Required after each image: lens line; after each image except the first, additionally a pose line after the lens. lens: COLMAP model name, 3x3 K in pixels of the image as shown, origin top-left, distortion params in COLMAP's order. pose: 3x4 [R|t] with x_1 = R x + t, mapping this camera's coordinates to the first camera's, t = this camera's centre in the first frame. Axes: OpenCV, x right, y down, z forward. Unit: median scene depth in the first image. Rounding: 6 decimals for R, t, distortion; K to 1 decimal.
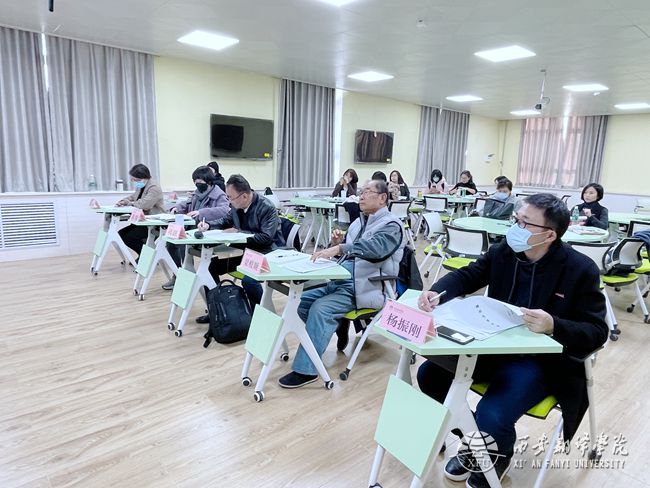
lens RADIAL K [[419.4, 0, 325.3], [0, 419.4, 246.0], [0, 0, 1]] dist [-0.010508, -0.001025]
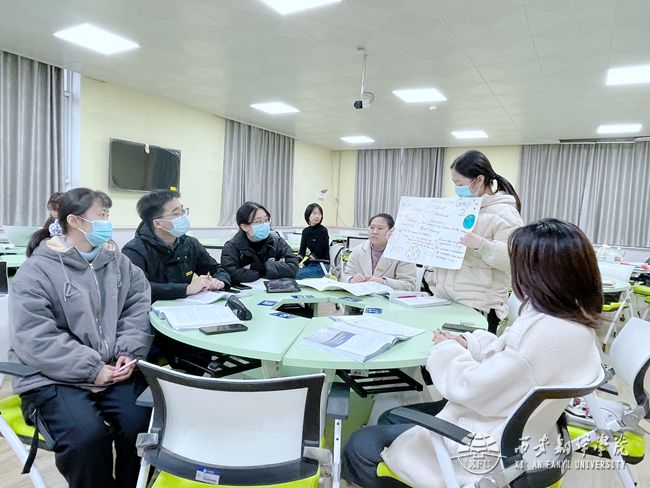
lens RADIAL K [[437.9, 0, 325.0], [0, 437.9, 243.7], [0, 0, 1]] dist [0.005743, 0.001214]
pose [[0.946170, 0.000839, 0.323669, 0.153398], [0.031129, 0.995125, -0.093579, -0.039372], [-0.322169, 0.098617, 0.941531, 0.248857]]
